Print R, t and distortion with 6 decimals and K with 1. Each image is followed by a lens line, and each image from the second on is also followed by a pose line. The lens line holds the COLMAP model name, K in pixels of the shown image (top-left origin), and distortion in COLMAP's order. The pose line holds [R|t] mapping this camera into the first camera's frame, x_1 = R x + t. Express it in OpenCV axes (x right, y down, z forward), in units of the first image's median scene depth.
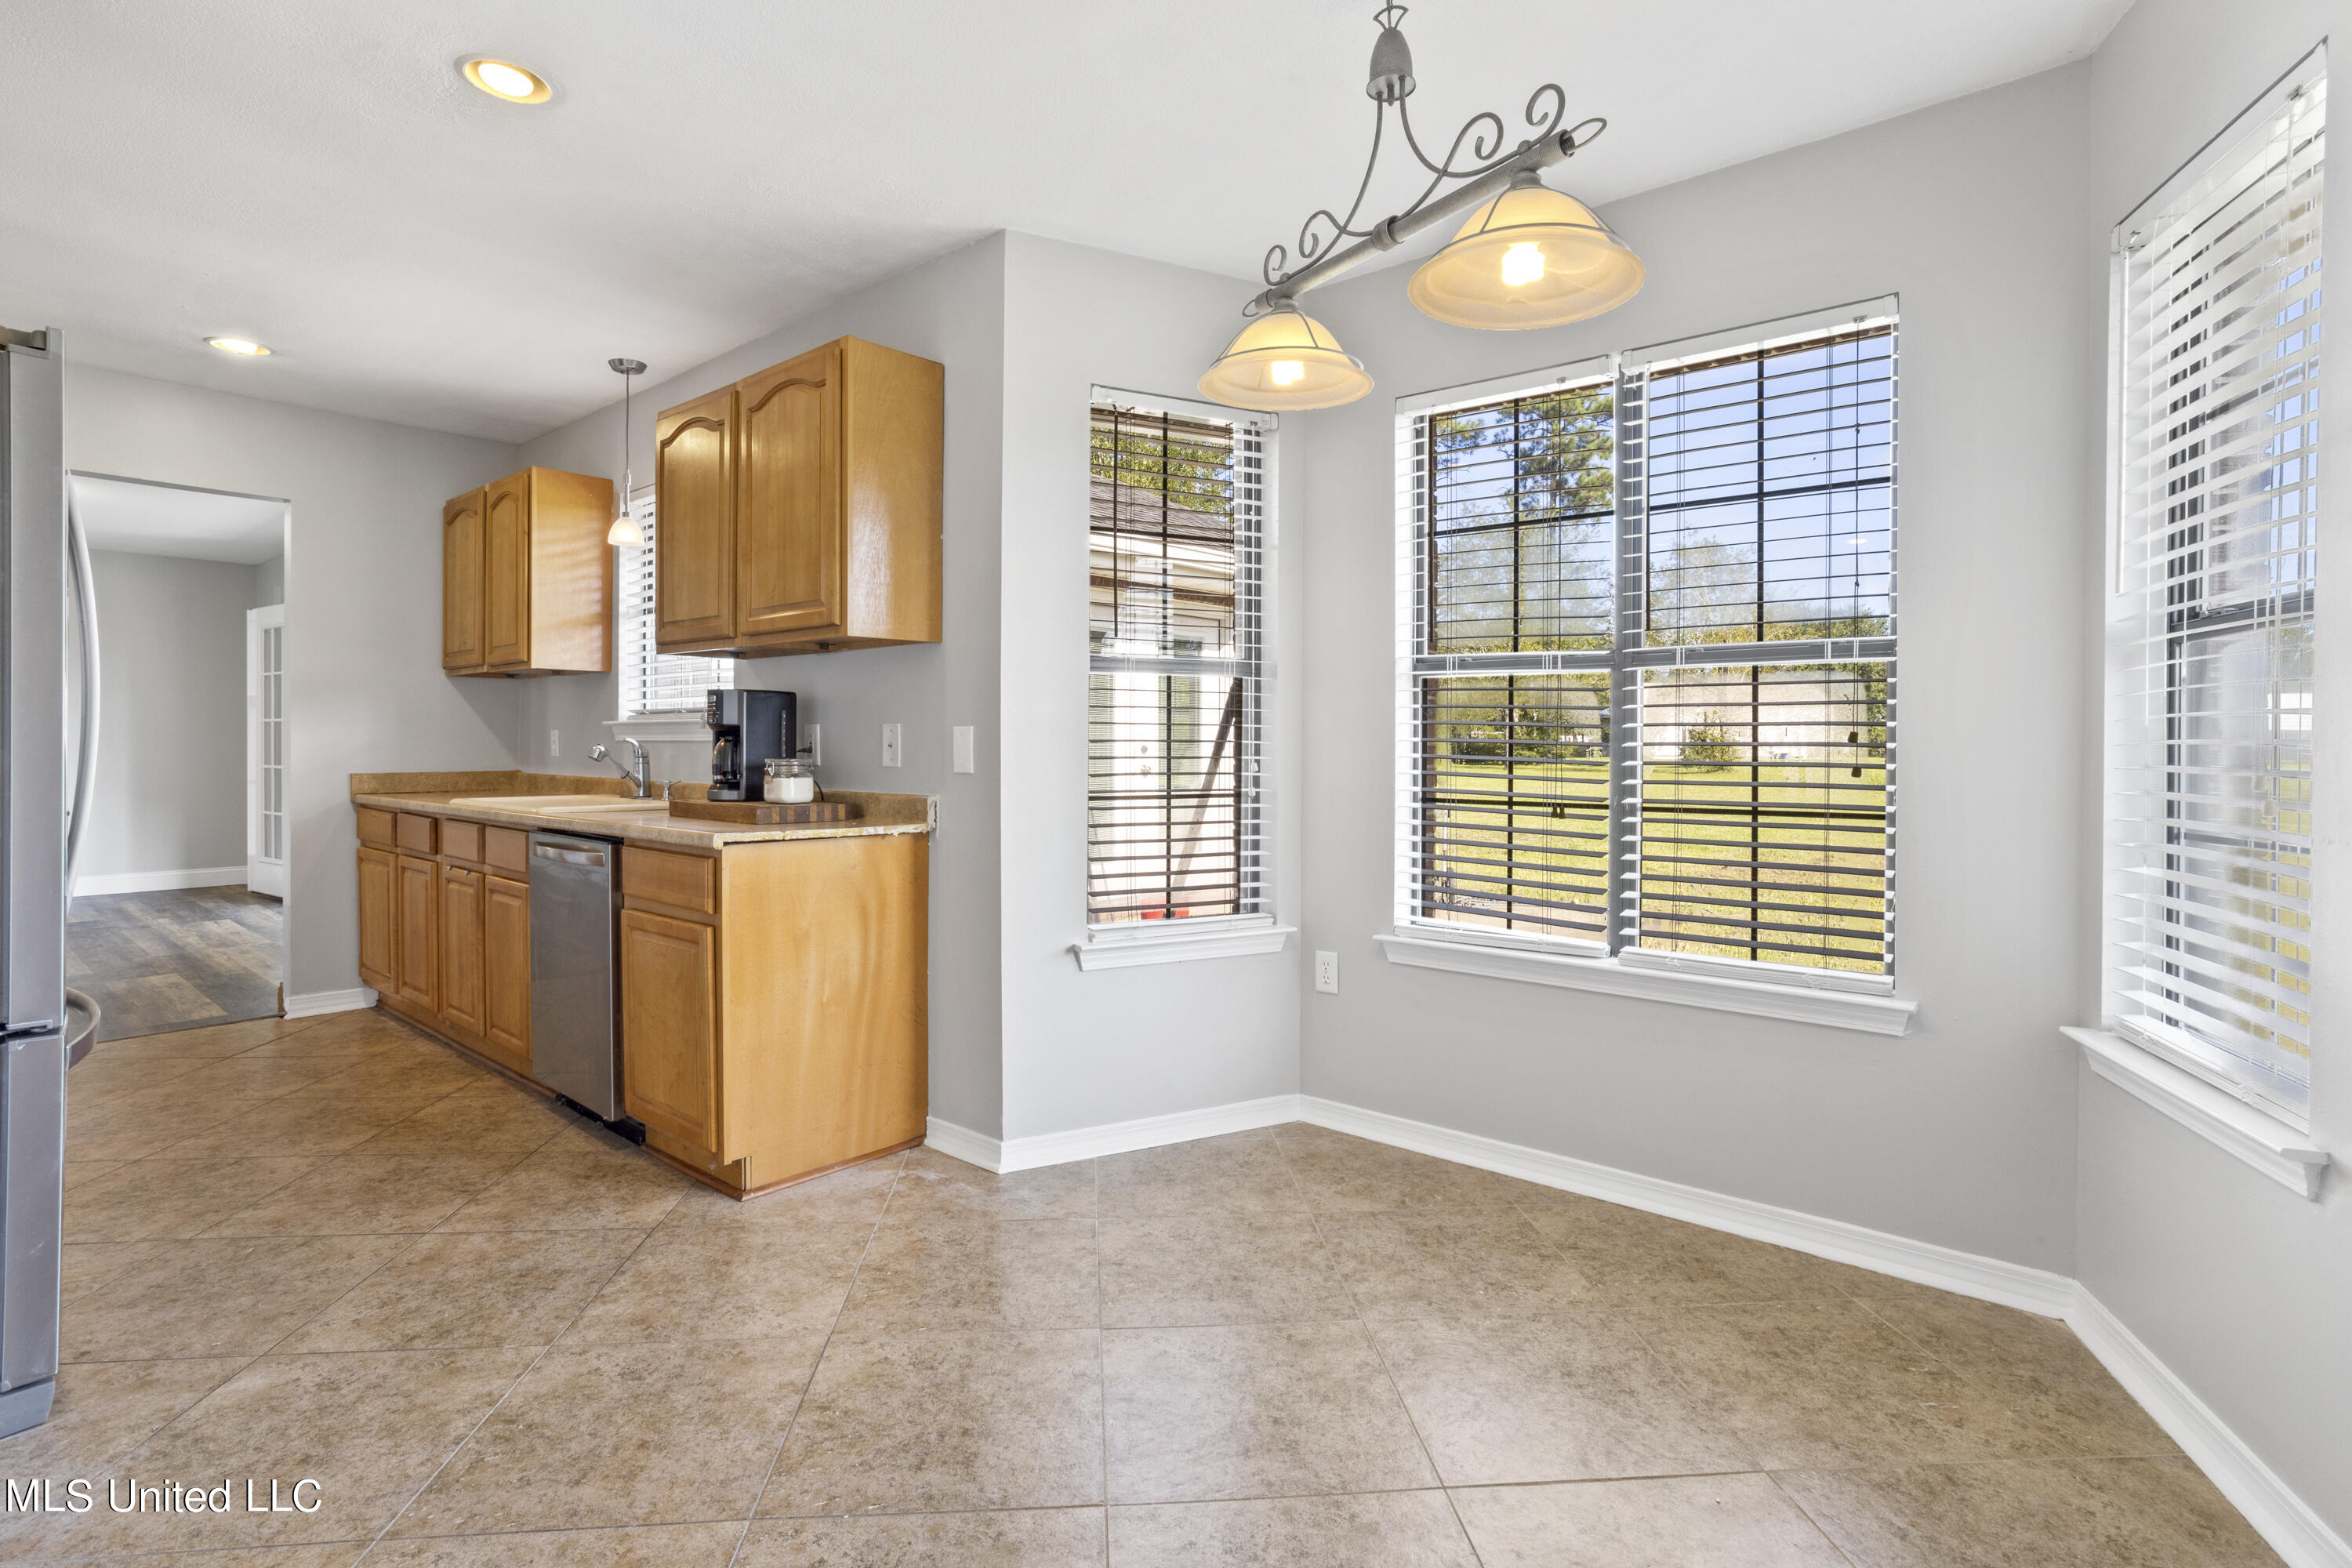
lens RADIAL K [[1123.3, 0, 1166.9], [0, 1123.3, 766.4], [0, 0, 1]] dist [-0.039577, 0.012967]
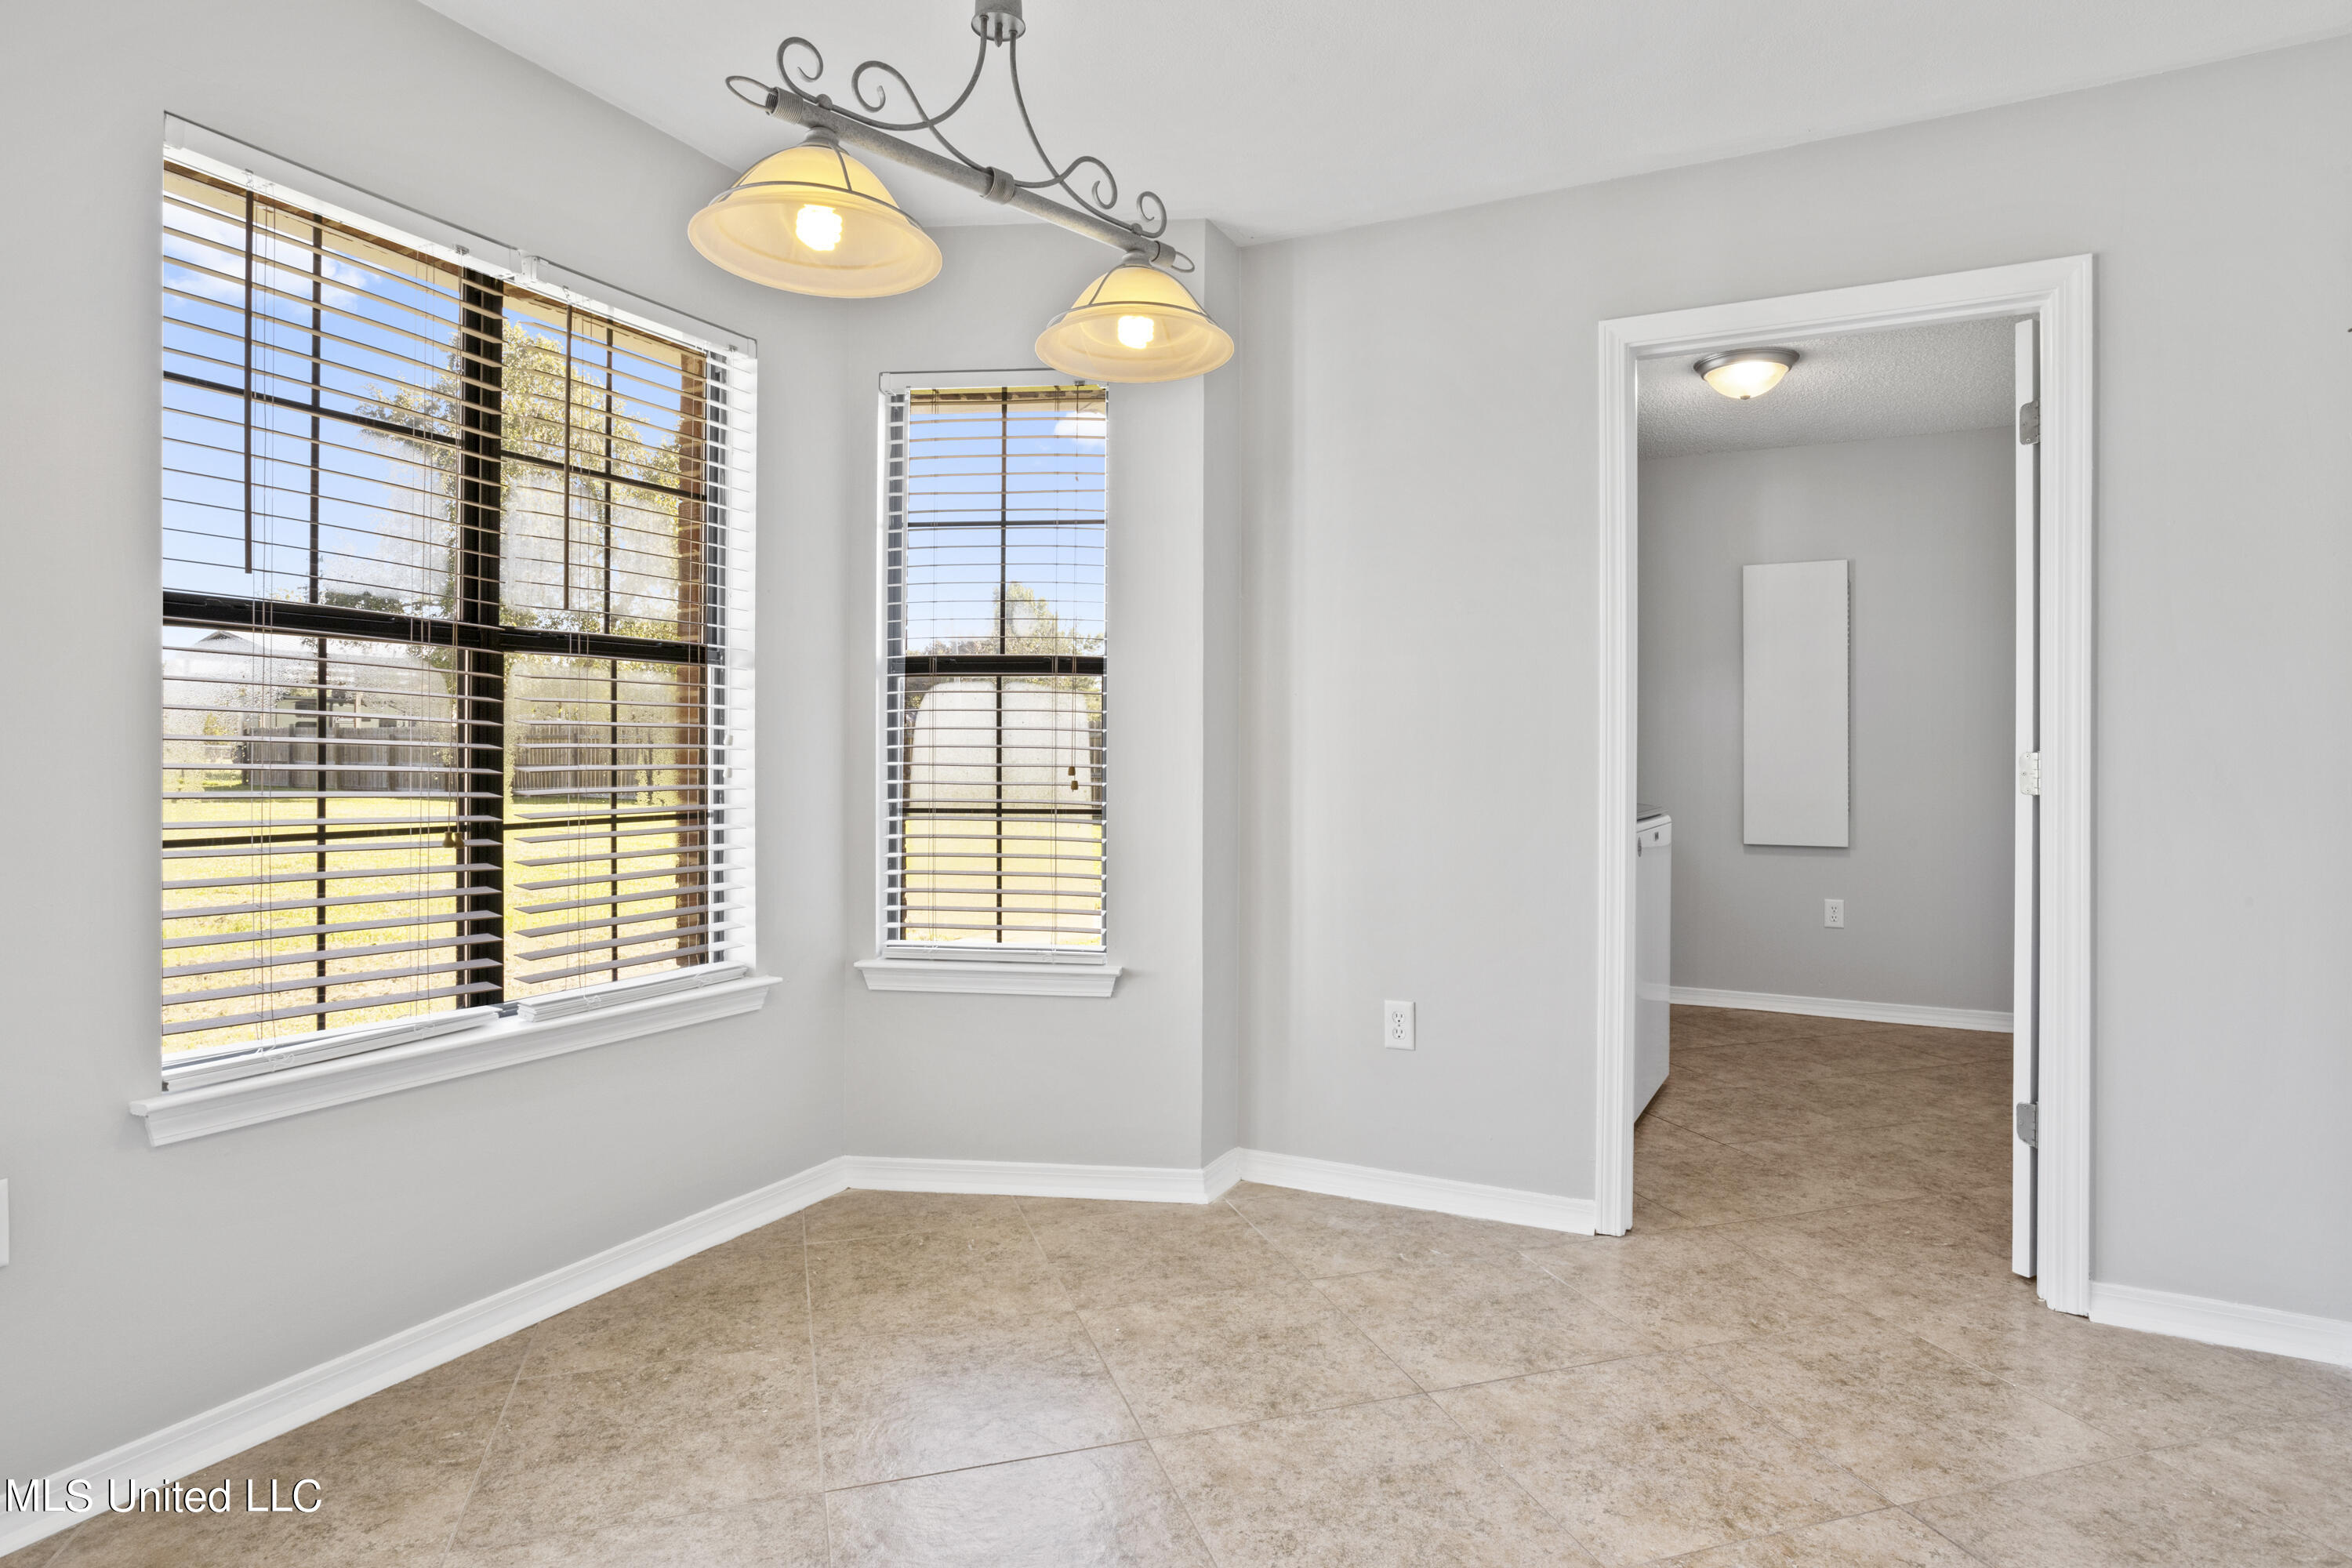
lens RADIAL K [[1259.5, 0, 1168.8], [0, 1259.5, 771.6], [0, 0, 1]] dist [0.005912, 0.000749]
pose [[-0.211650, -0.023425, 0.977065, -0.709035], [0.010598, 0.999599, 0.026261, -0.026438], [-0.977288, 0.015913, -0.211317, 0.920246]]
